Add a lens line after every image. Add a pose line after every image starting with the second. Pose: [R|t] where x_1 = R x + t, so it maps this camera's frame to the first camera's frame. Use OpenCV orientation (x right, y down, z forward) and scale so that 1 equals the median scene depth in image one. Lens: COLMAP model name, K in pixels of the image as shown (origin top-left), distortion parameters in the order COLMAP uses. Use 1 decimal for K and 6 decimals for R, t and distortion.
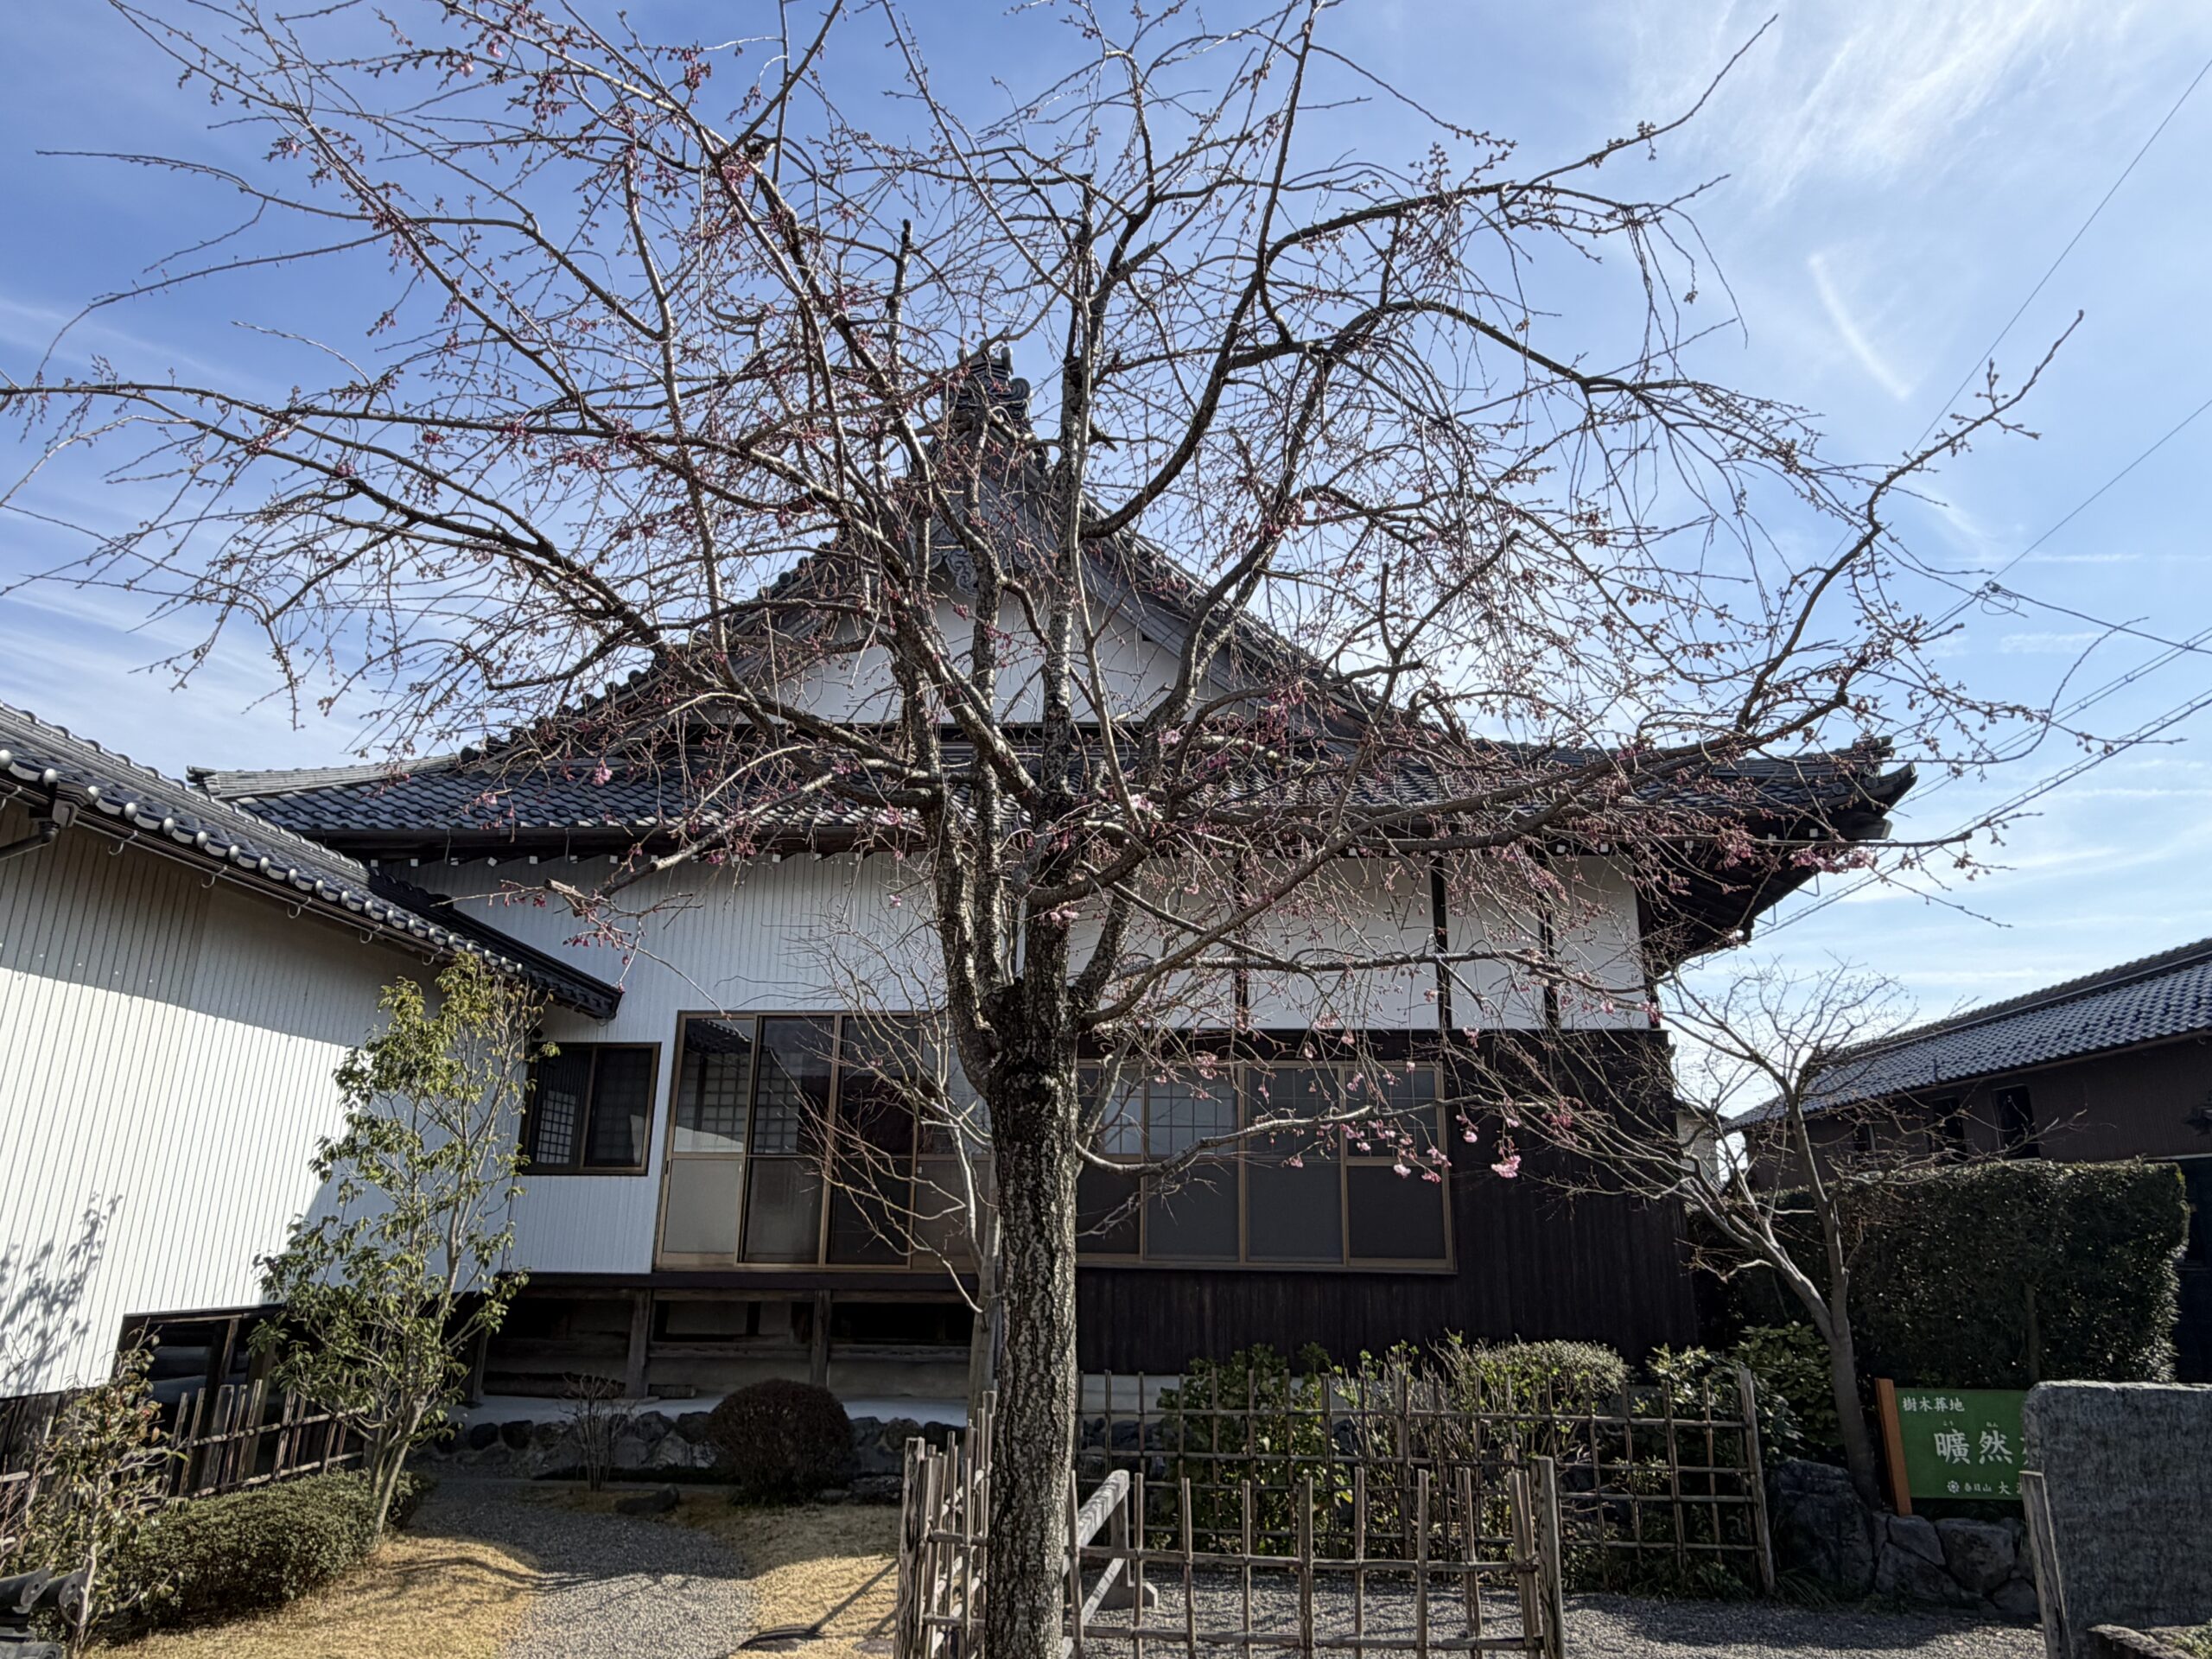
lens RADIAL K [[1399.7, 0, 1106.0], [0, 1399.7, 829.5], [0, 0, 1]] dist [0.023260, -0.040476]
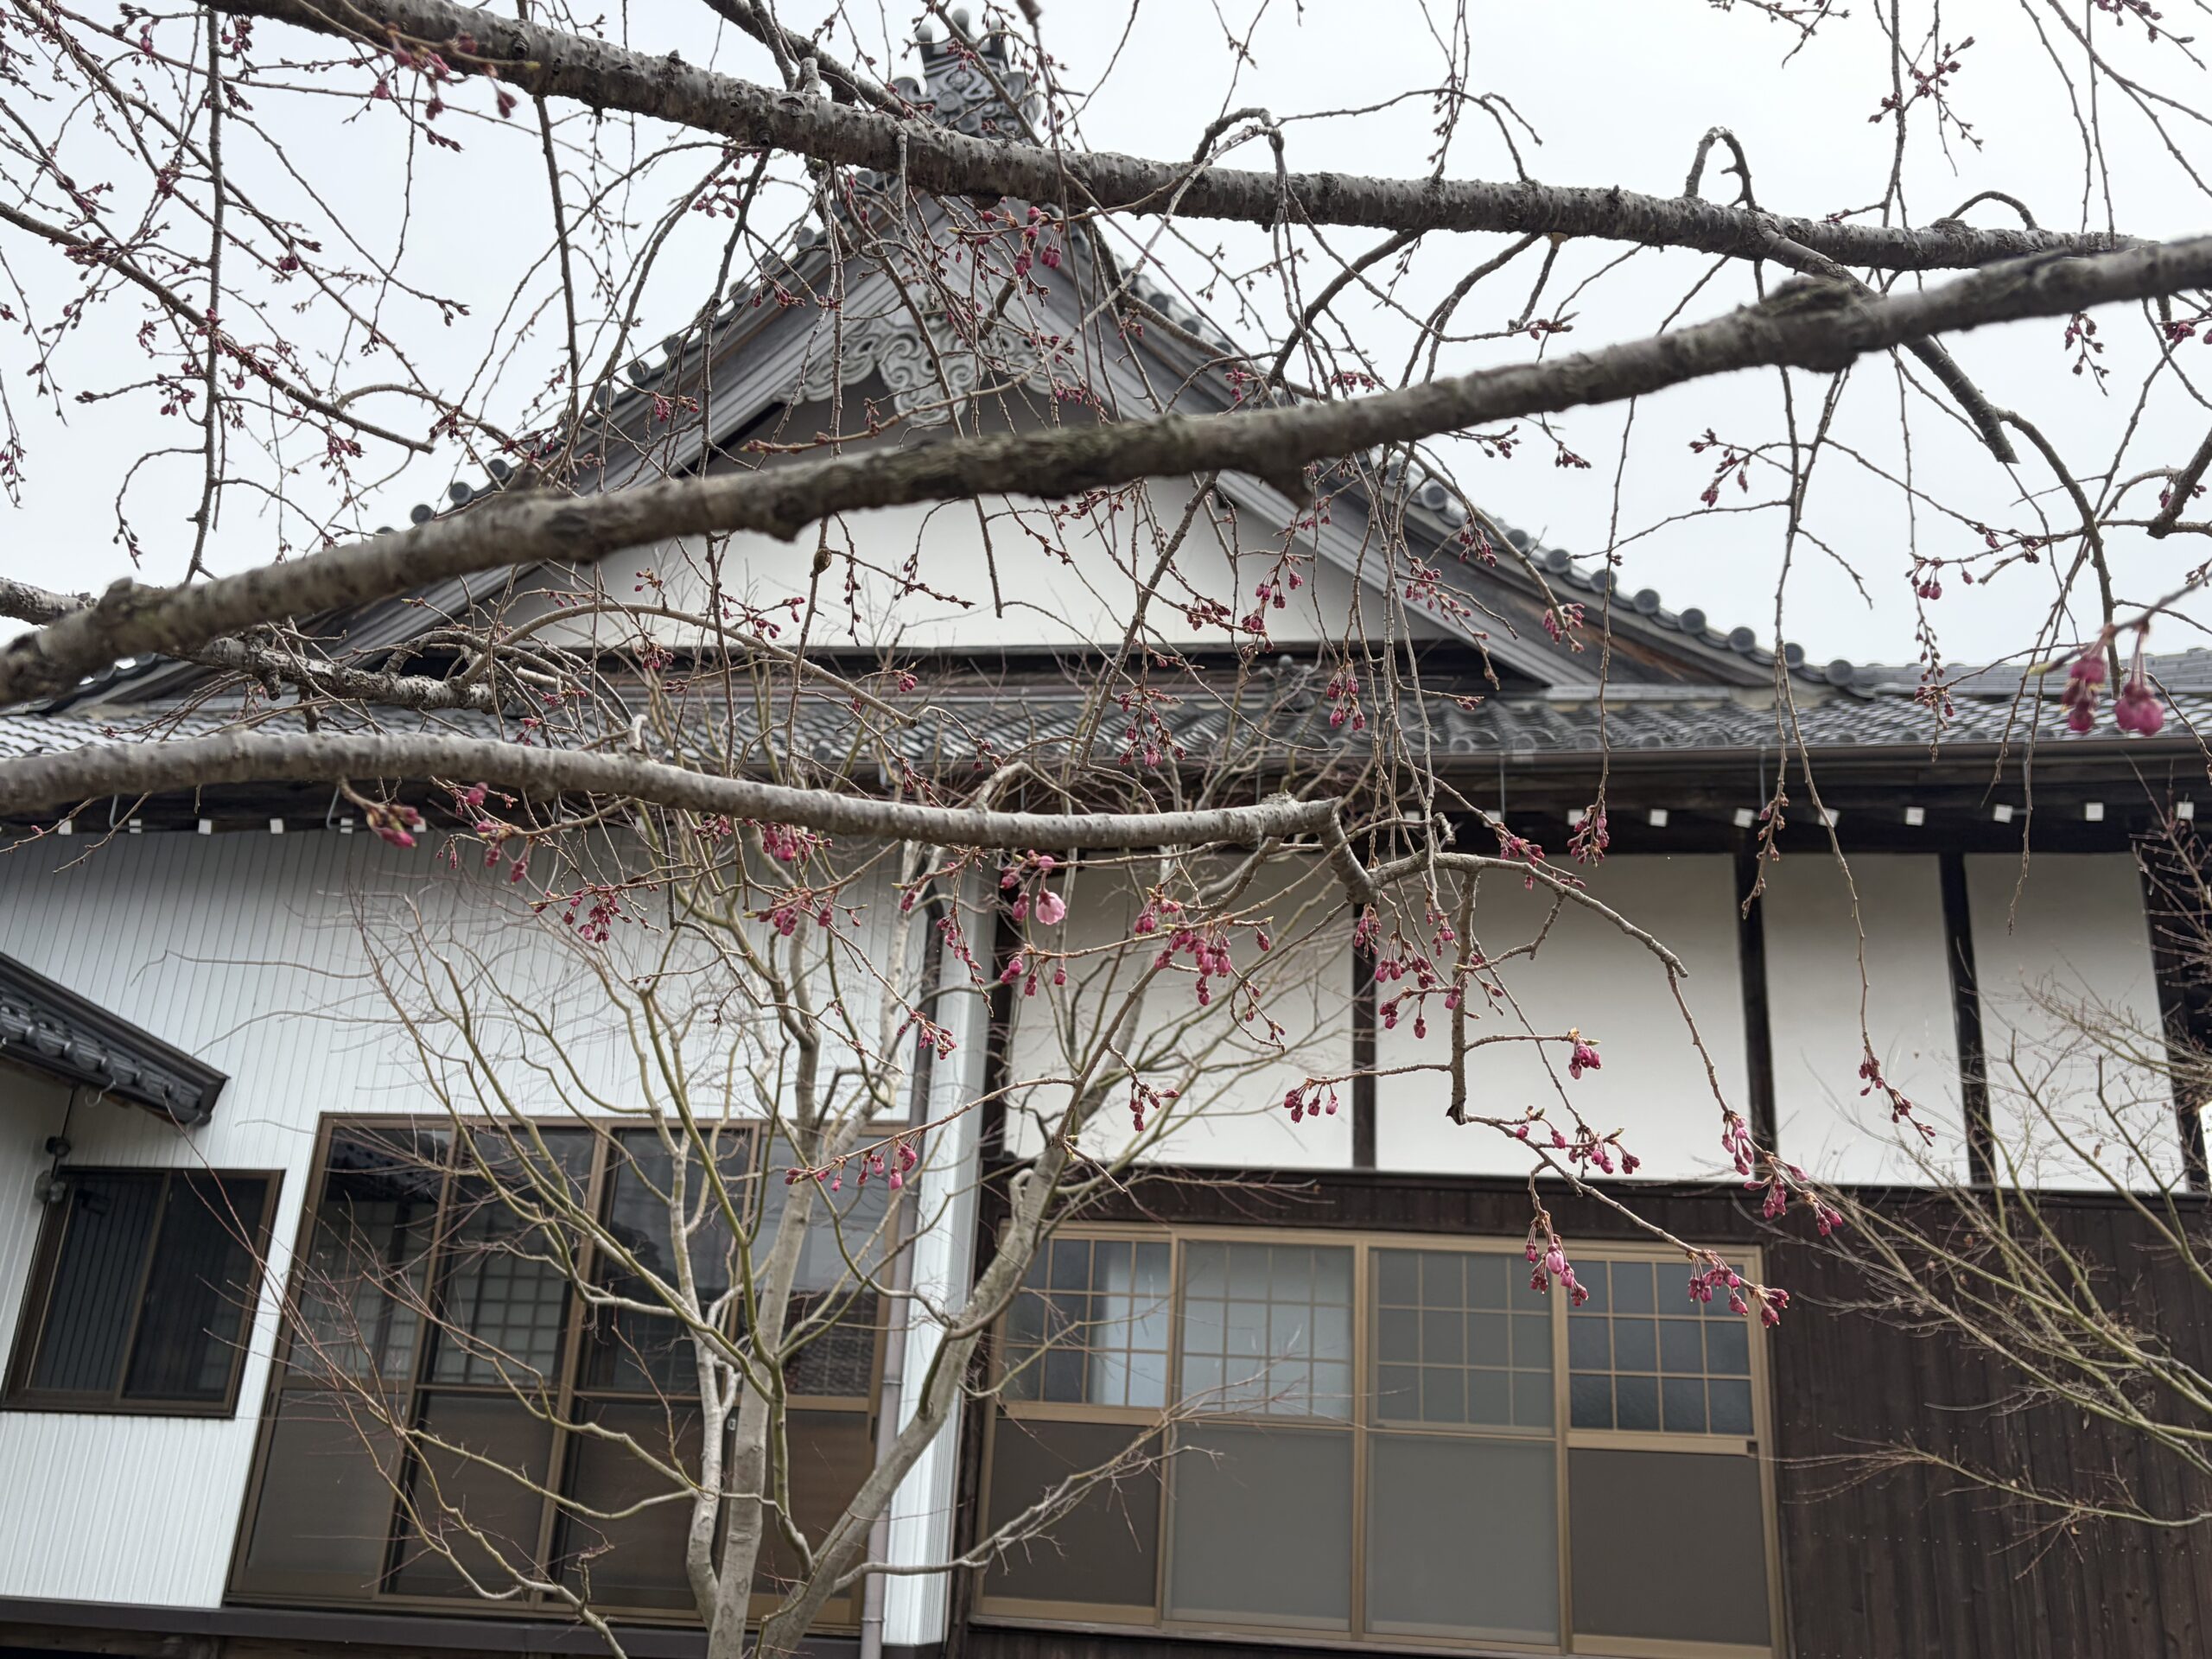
lens RADIAL K [[1974.5, 0, 1106.0], [0, 1974.5, 829.5], [0, 0, 1]] dist [0.009844, 0.005642]
pose [[0.996418, 0.010084, -0.083957, 0.065285], [-0.016164, 0.997269, -0.072064, 0.076816], [0.083001, 0.073163, 0.993860, 0.280427]]
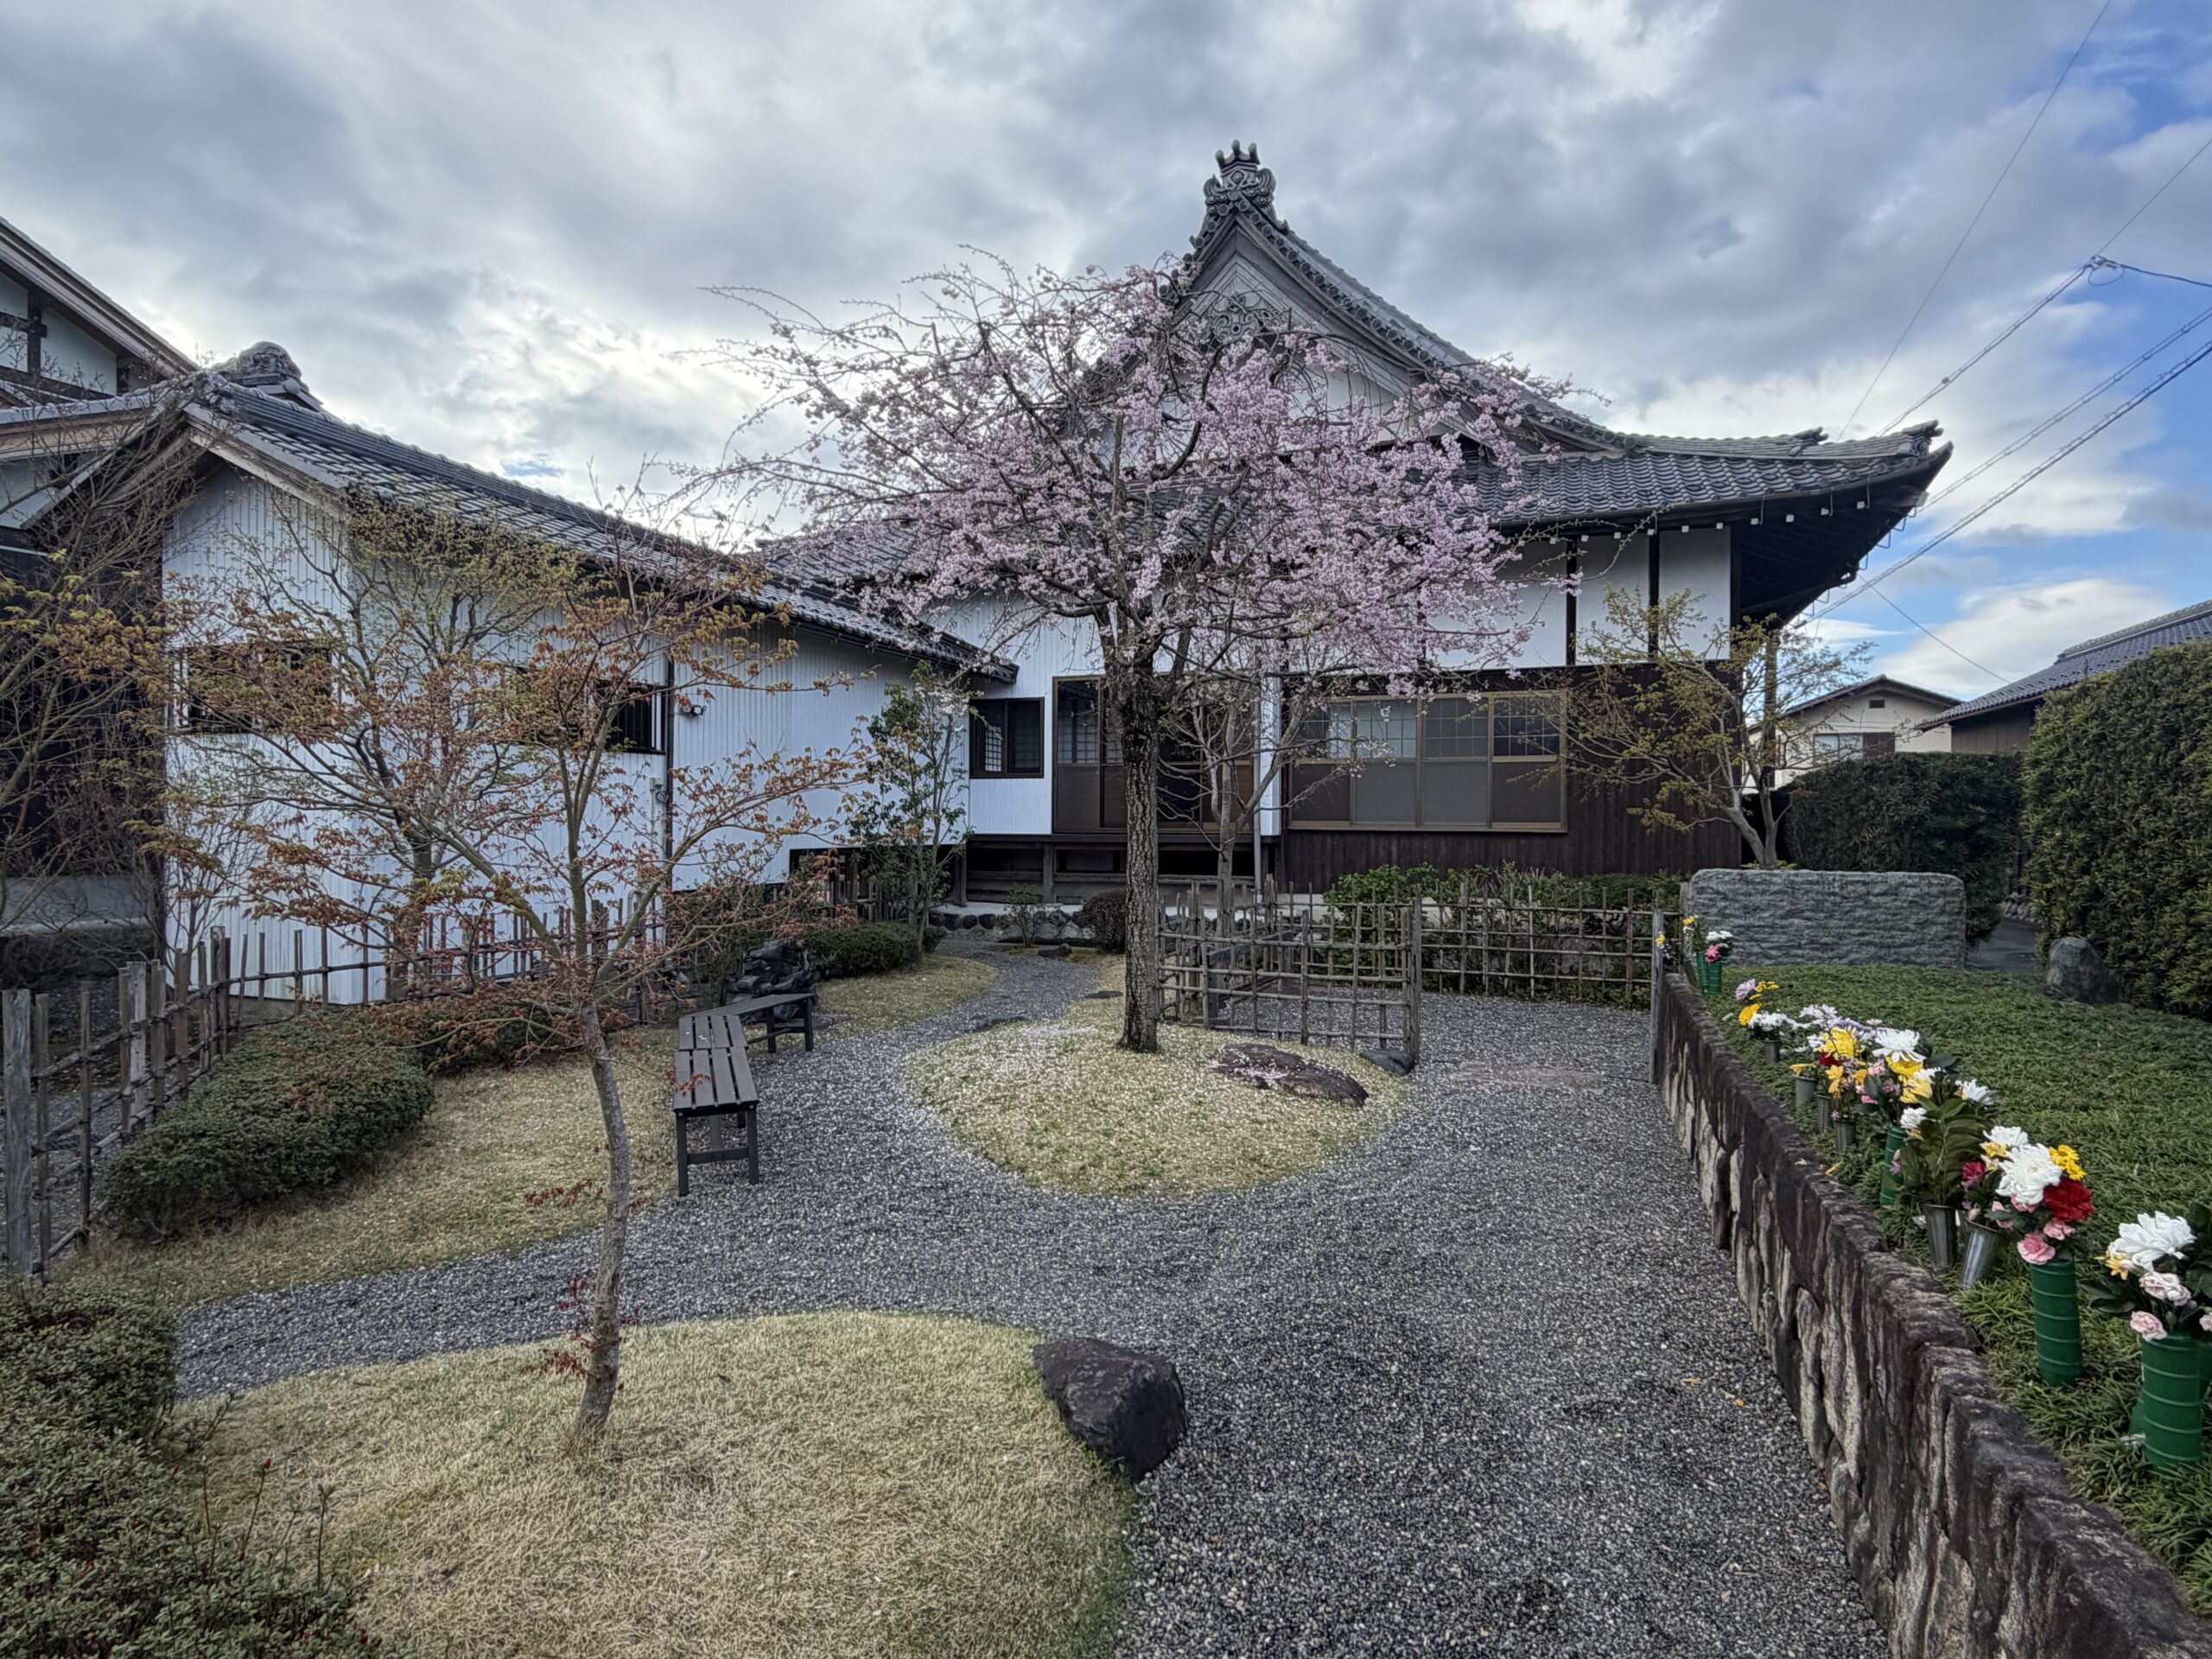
lens RADIAL K [[1192.3, 0, 1102.0], [0, 1192.3, 827.7], [0, 0, 1]] dist [0.001855, -0.000608]
pose [[0.956741, -0.005554, -0.290889, 0.151521], [0.087742, 0.958775, 0.270281, -0.072420], [0.277396, -0.284112, 0.917787, -0.294760]]
